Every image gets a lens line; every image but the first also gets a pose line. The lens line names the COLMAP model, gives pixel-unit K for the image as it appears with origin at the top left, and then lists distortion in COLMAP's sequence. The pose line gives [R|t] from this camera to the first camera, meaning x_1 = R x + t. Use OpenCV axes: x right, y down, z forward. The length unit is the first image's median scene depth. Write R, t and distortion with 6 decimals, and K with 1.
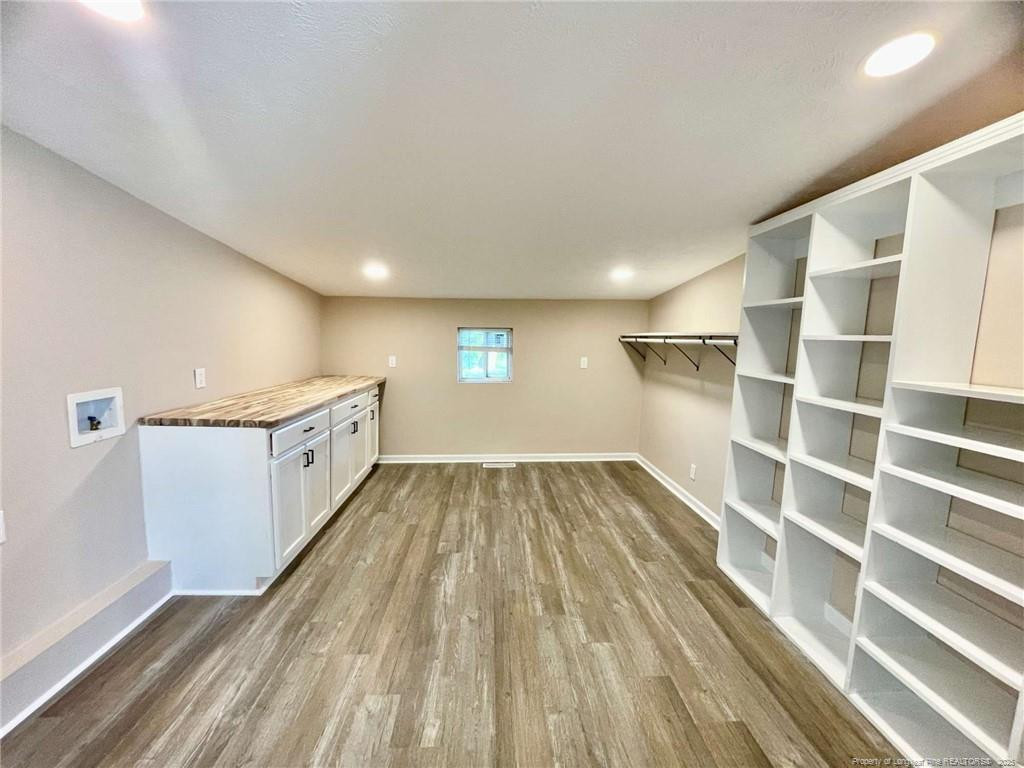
lens RADIAL K [[414.6, 0, 512.2], [0, 414.6, 384.9], [0, 0, 1]] dist [-0.000460, 0.000931]
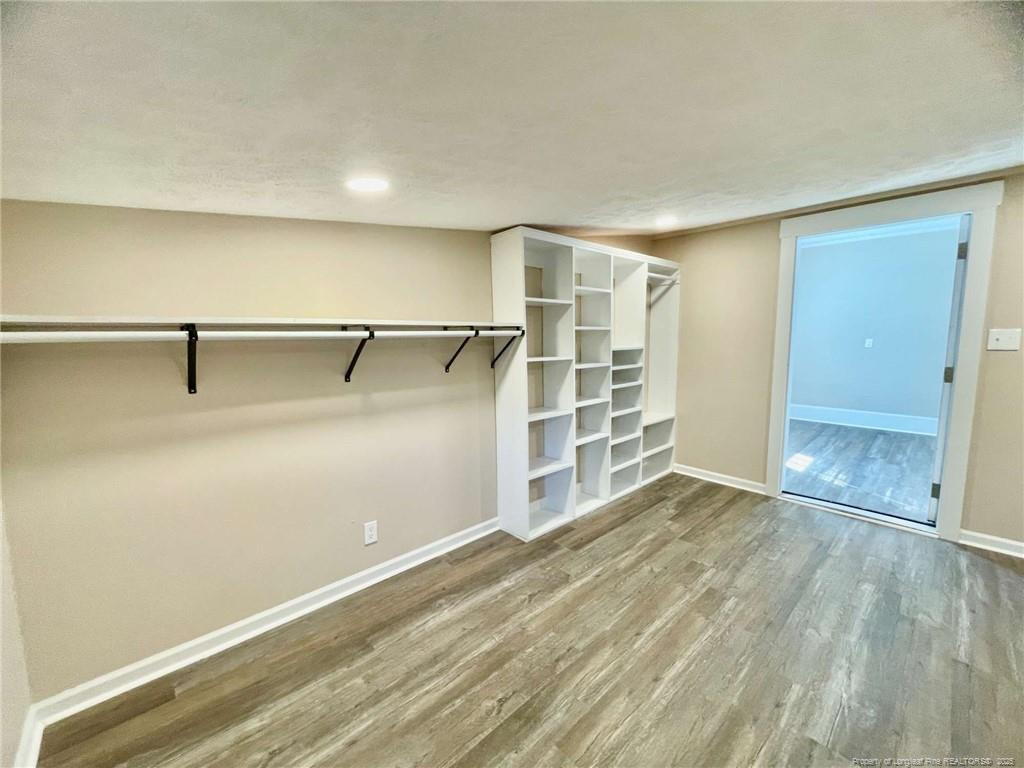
lens RADIAL K [[414.6, 0, 515.1], [0, 414.6, 384.3], [0, 0, 1]] dist [-0.000460, 0.000931]
pose [[-0.645498, -0.106940, 0.756238, -0.235460], [0.084096, 0.974177, 0.209540, -0.176935], [-0.759118, 0.198855, -0.619836, 1.512583]]
